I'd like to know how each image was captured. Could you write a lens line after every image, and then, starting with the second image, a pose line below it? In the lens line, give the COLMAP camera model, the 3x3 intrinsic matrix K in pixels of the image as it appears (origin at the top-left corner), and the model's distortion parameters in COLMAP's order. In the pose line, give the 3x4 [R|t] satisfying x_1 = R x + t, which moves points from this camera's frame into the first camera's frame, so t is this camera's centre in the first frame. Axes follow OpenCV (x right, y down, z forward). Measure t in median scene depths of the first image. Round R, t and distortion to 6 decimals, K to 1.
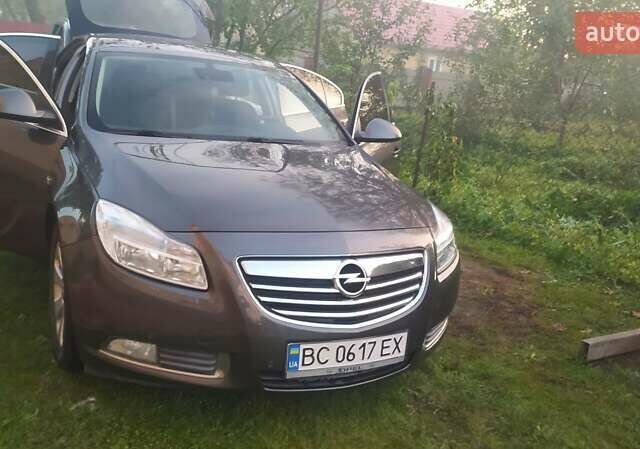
lens RADIAL K [[646.4, 0, 332.8], [0, 646.4, 224.8], [0, 0, 1]] dist [0.059864, 0.026801]
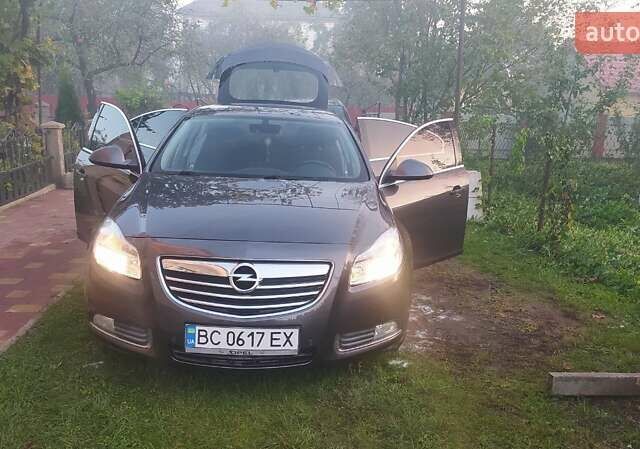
lens RADIAL K [[646.4, 0, 332.8], [0, 646.4, 224.8], [0, 0, 1]] dist [0.059864, 0.026801]
pose [[0.896663, 0.005155, -0.442683, 0.729868], [-0.048866, 0.994975, -0.087394, 0.081870], [0.440008, 0.099995, 0.892409, -0.040541]]
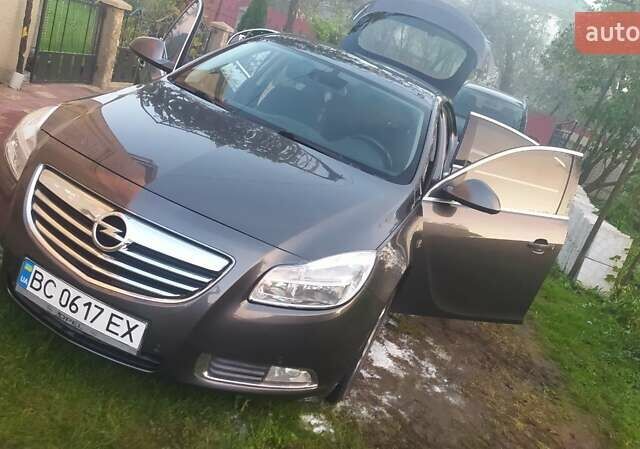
lens RADIAL K [[646.4, 0, 332.8], [0, 646.4, 224.8], [0, 0, 1]] dist [0.059864, 0.026801]
pose [[0.668181, 0.342999, -0.660216, 0.848117], [-0.441381, 0.897111, 0.019366, -0.082172], [0.598930, 0.278467, 0.750826, 0.494087]]
